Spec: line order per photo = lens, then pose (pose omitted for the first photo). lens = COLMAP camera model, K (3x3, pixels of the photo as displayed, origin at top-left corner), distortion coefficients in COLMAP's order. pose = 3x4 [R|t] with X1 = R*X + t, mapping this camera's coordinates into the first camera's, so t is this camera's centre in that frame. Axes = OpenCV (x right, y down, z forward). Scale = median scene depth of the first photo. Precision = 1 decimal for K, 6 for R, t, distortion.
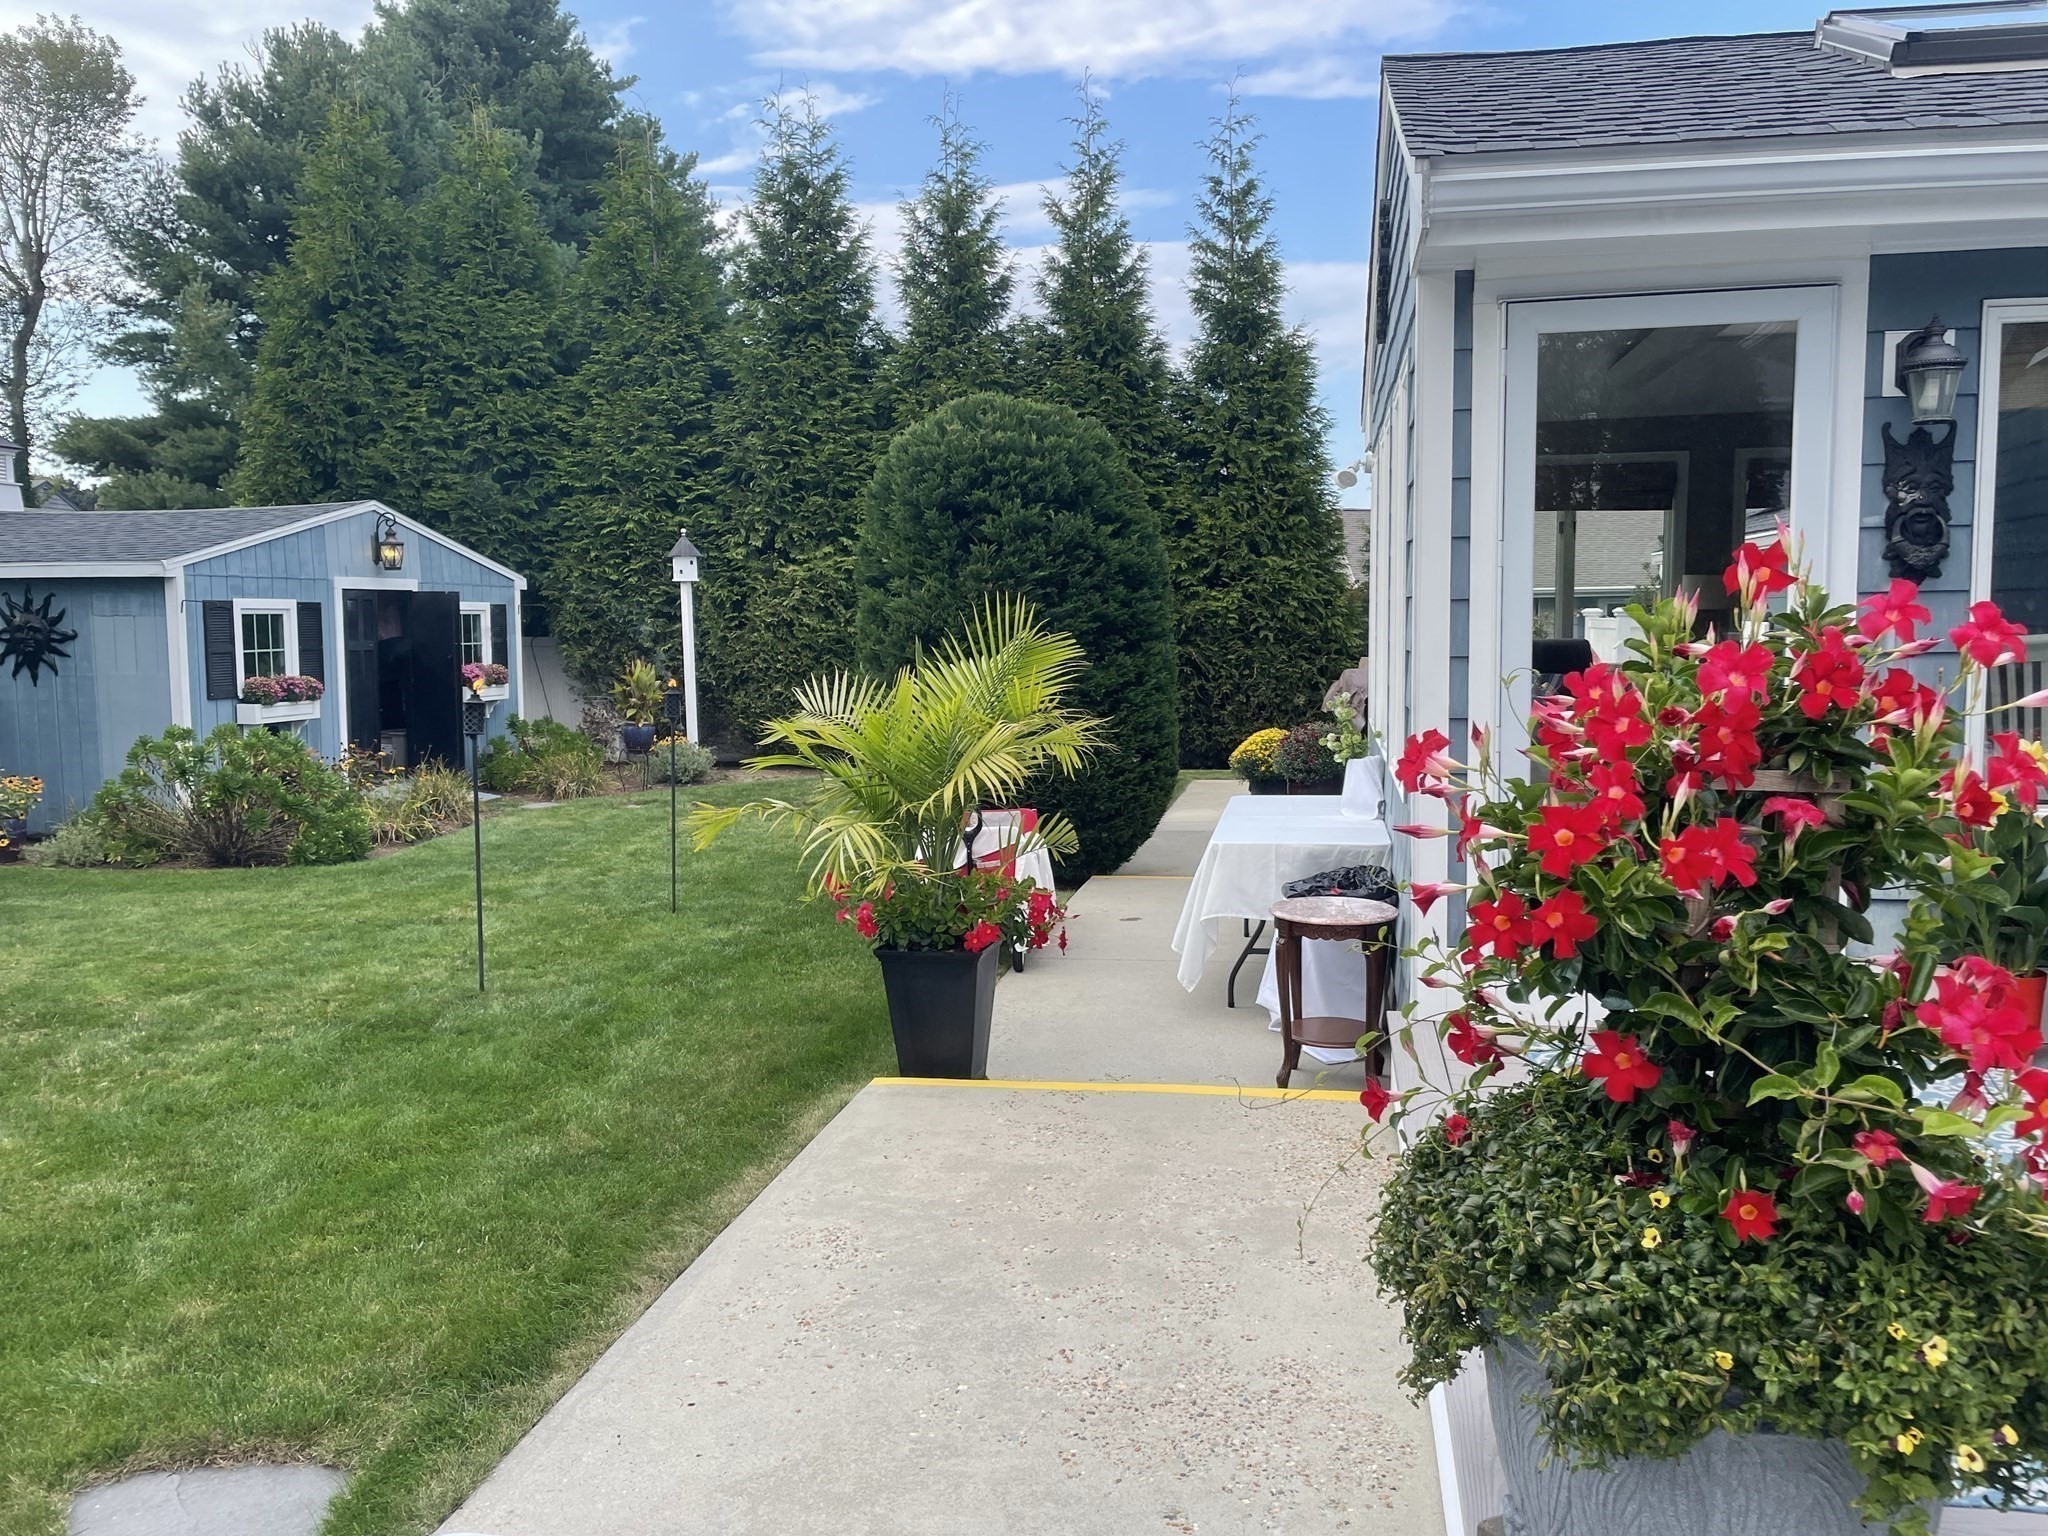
lens RADIAL K [[1542.4, 0, 1044.3], [0, 1542.4, 773.2], [0, 0, 1]] dist [0.090829, -0.111829]
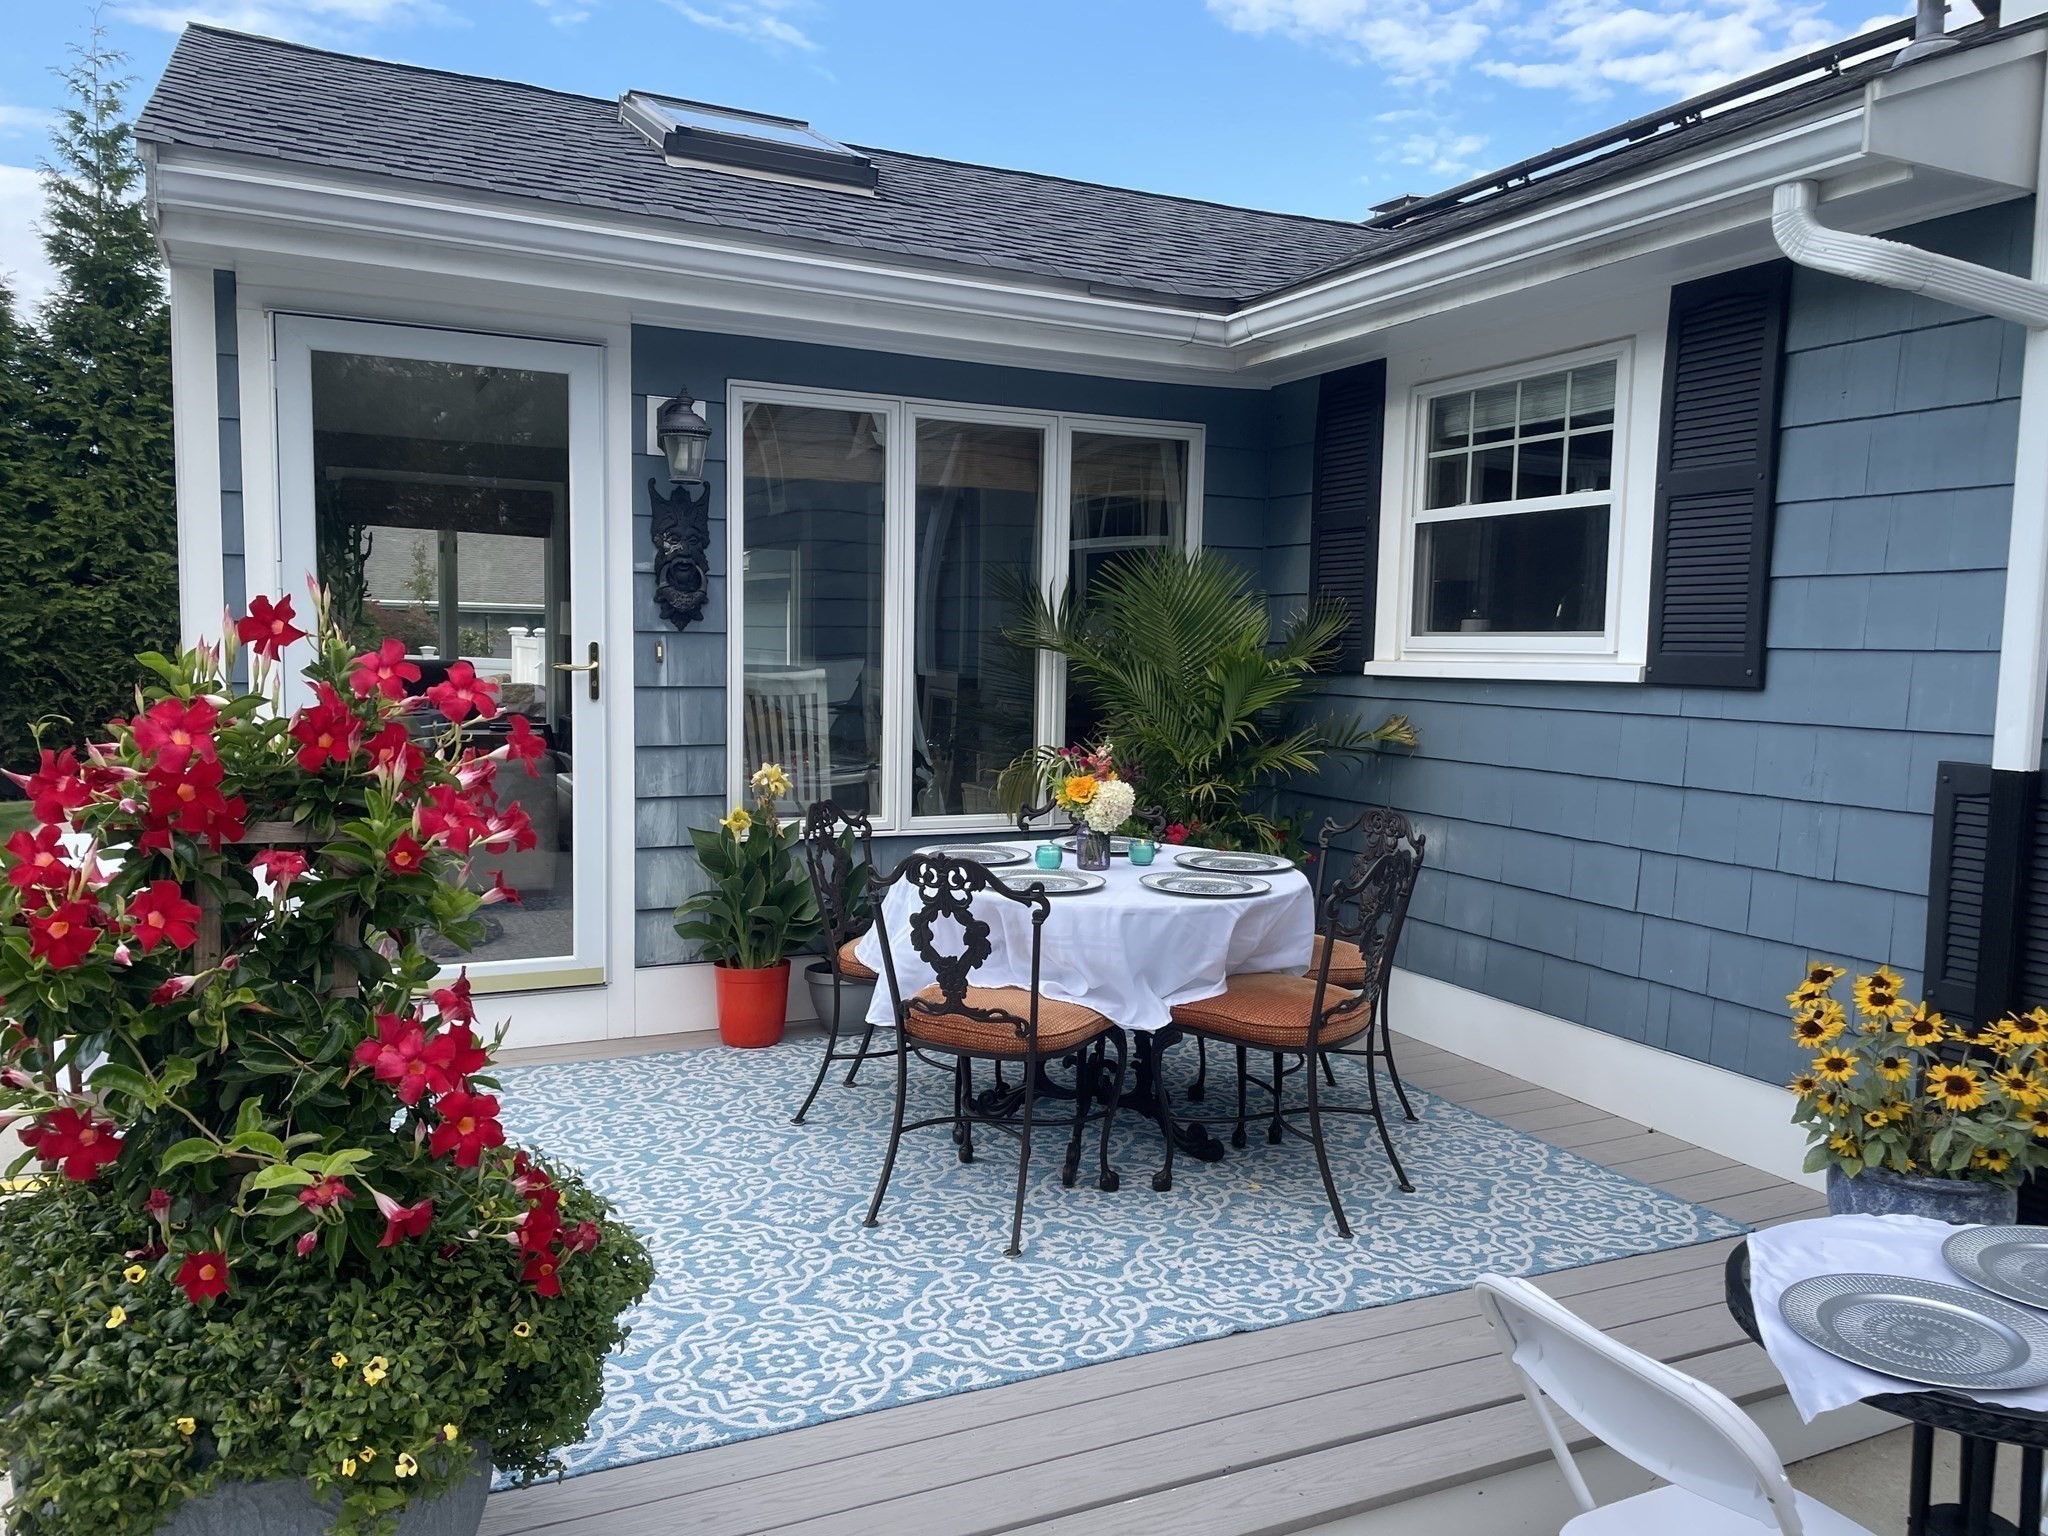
lens RADIAL K [[1542.4, 0, 1044.3], [0, 1542.4, 773.2], [0, 0, 1]] dist [0.090829, -0.111829]
pose [[0.810911, -0.021364, 0.584779, 0.116109], [0.026153, 0.999658, 0.000254, -0.008791], [-0.584584, 0.015088, 0.811193, -0.047479]]
